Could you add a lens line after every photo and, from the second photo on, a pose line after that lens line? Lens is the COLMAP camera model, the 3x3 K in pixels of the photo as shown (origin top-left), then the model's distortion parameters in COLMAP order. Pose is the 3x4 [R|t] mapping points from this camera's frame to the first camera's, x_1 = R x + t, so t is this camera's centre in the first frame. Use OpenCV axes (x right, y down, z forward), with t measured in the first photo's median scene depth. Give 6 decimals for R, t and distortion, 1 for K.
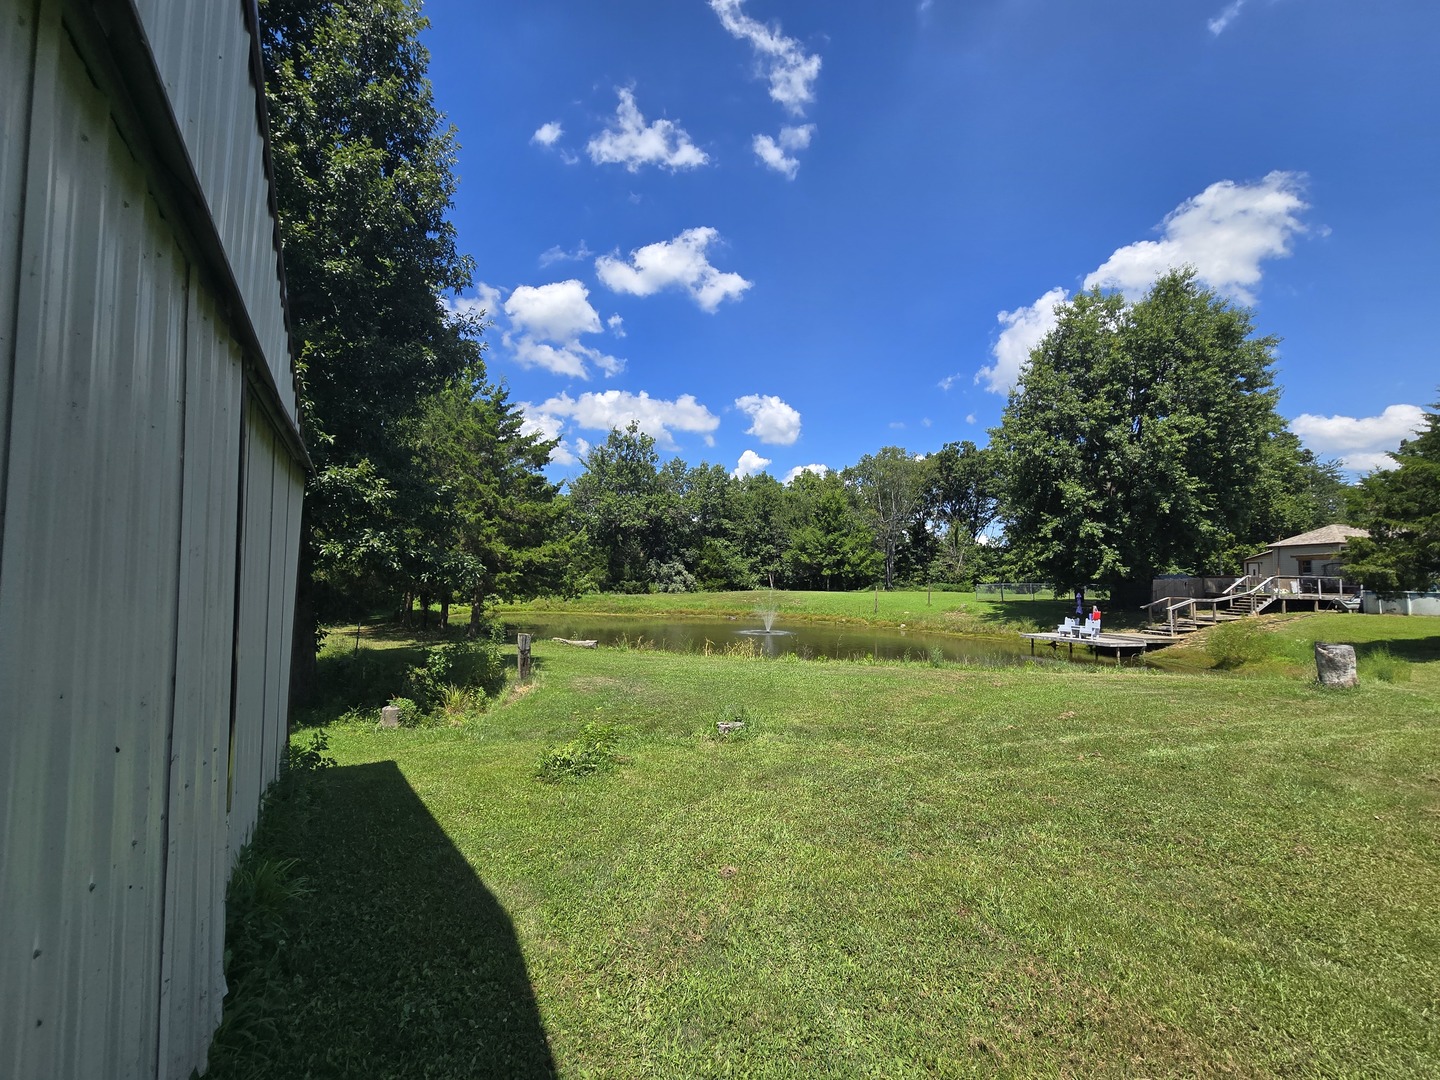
lens RADIAL K [[593.7, 0, 724.5], [0, 593.7, 545.9], [0, 0, 1]] dist [-0.001575, 0.001607]
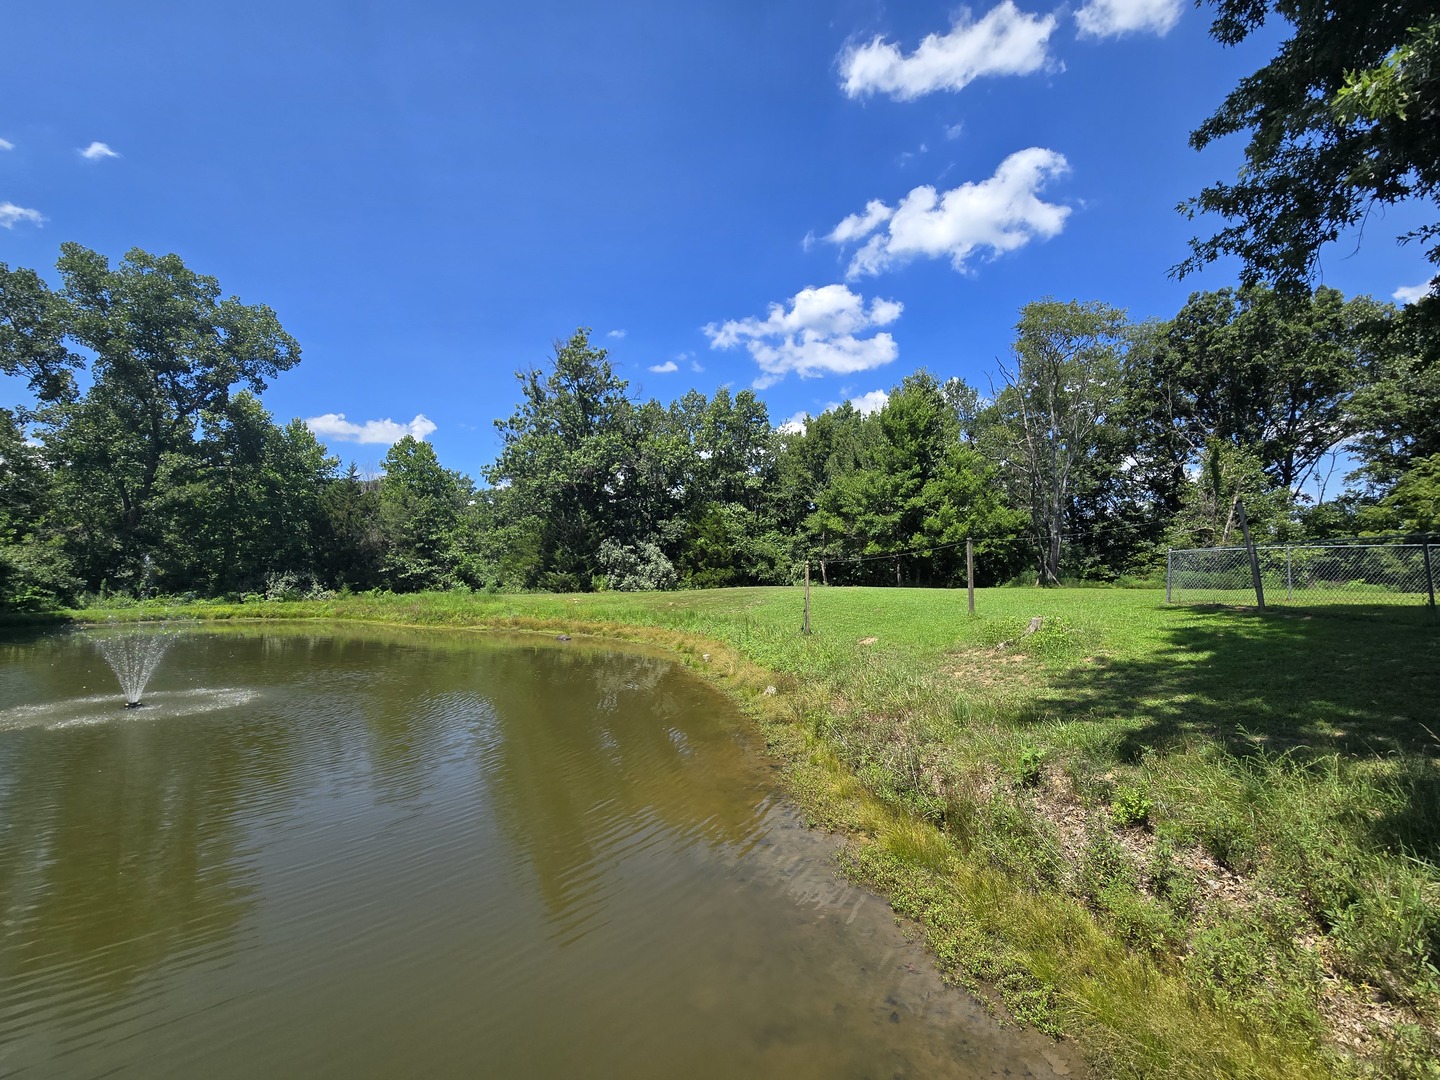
lens RADIAL K [[593.7, 0, 722.6], [0, 593.7, 537.2], [0, 0, 1]] dist [-0.001575, 0.001607]
pose [[0.914538, -0.039032, -0.402613, 0.381897], [0.029609, 0.999123, -0.029606, 0.067453], [0.403416, 0.015155, 0.914891, 0.719789]]
